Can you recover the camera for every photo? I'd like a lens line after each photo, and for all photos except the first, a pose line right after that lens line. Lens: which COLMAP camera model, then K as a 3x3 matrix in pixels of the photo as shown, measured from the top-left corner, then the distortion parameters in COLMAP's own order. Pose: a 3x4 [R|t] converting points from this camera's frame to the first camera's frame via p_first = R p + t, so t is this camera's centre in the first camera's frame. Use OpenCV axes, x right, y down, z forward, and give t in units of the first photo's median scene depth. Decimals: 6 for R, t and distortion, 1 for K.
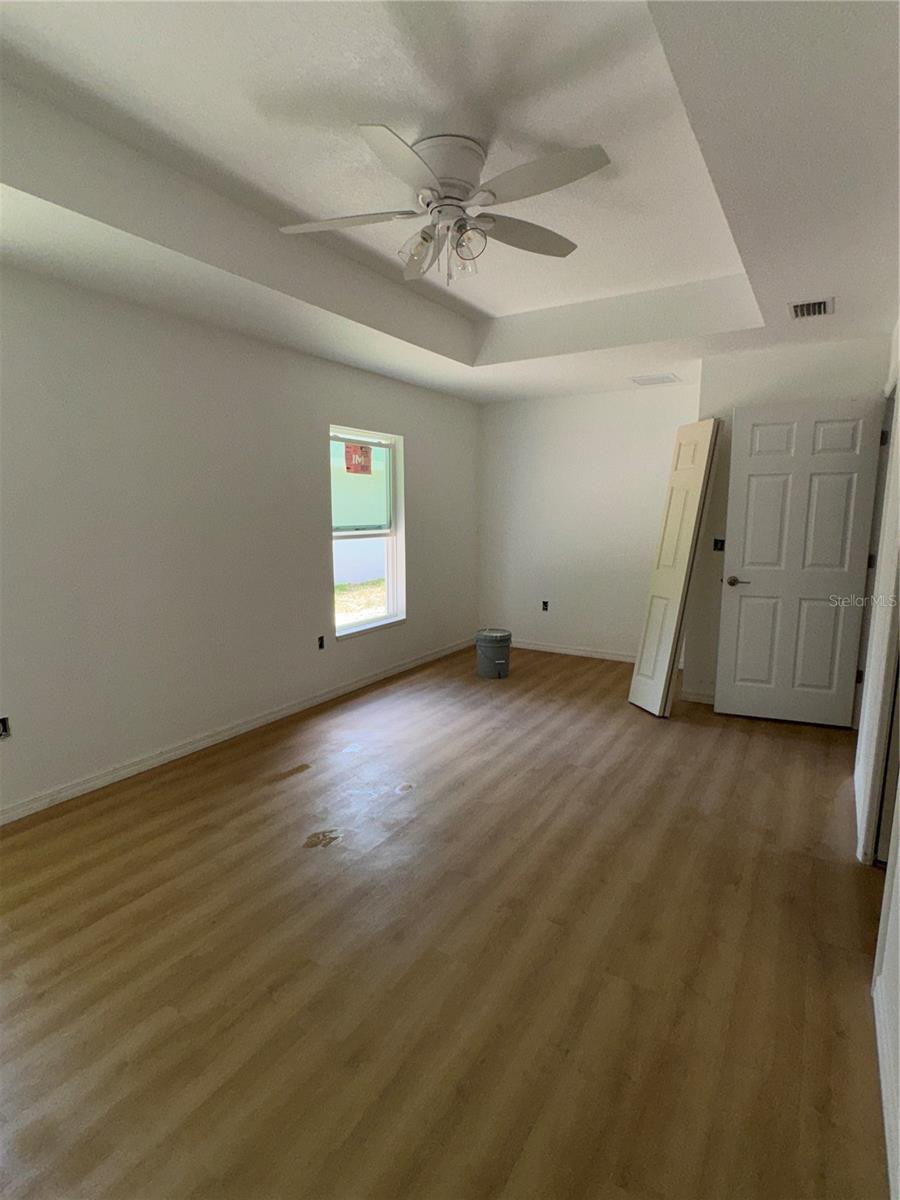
lens RADIAL K [[587.0, 0, 456.0], [0, 587.0, 600.3], [0, 0, 1]] dist [0.005761, 0.000386]
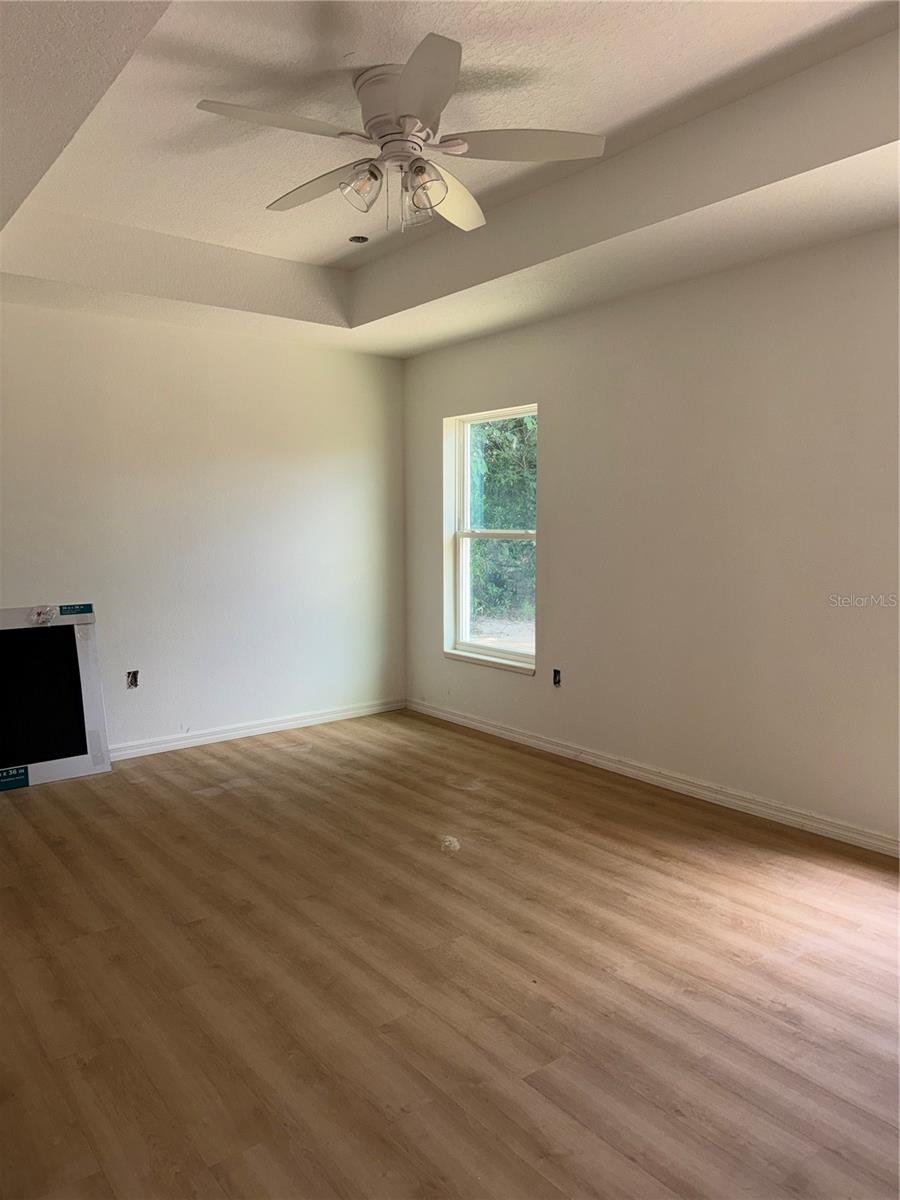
lens RADIAL K [[835.3, 0, 454.1], [0, 835.3, 599.4], [0, 0, 1]] dist [-0.008616, -0.004519]
pose [[-0.321084, 0.092575, -0.942515, 1.028232], [-0.148845, 0.977910, 0.146758, -0.184628], [0.935281, 0.187410, -0.300211, 1.384409]]
